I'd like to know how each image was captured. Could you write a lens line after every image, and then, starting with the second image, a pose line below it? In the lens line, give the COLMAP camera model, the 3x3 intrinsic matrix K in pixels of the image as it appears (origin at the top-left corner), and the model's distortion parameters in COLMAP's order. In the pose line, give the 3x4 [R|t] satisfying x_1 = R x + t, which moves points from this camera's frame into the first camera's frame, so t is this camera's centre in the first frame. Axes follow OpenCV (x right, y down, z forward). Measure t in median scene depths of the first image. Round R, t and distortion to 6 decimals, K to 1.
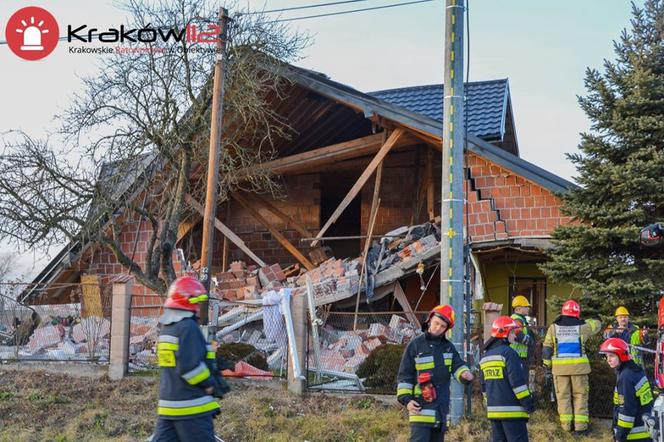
lens RADIAL K [[1032.3, 0, 331.9], [0, 1032.3, 223.7], [0, 0, 1]] dist [0.249662, 0.000000]
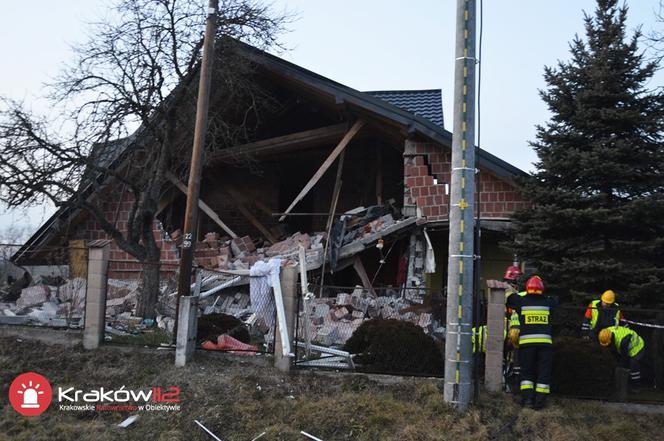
lens RADIAL K [[722.1, 0, 335.3], [0, 722.1, 234.0], [0, 0, 1]] dist [-0.035342, 0.000000]
pose [[0.994732, 0.032884, 0.097089, -0.042586], [-0.035479, 0.999055, 0.025122, 0.017083], [-0.096171, -0.028434, 0.994959, 0.271765]]
